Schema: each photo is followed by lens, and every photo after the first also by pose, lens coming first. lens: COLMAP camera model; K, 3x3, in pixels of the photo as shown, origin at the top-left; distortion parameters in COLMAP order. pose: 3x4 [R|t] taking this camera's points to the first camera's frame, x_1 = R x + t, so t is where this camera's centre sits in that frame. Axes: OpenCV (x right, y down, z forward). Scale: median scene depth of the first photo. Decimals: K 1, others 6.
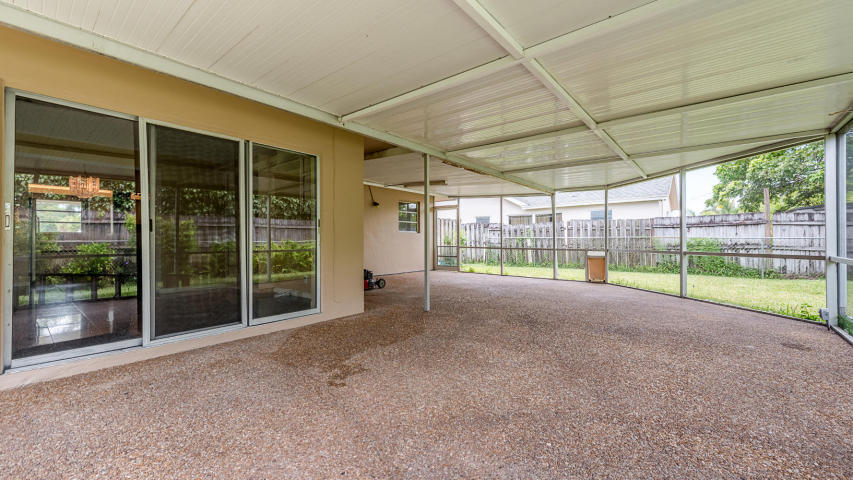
lens RADIAL K [[339.6, 0, 427.5], [0, 339.6, 238.9], [0, 0, 1]] dist [-0.000472, 0.000095]
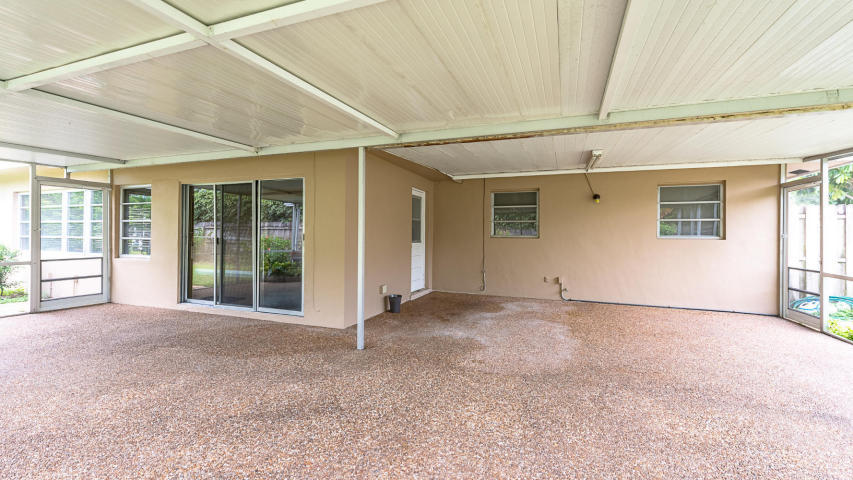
lens RADIAL K [[354.5, 0, 428.4], [0, 354.5, 233.8], [0, 0, 1]] dist [0.008573, -0.002269]
pose [[0.316894, 0.006194, -0.948441, 1.061142], [-0.007134, 0.999966, 0.004147, -0.074774], [0.948434, 0.005452, 0.316928, 1.157330]]
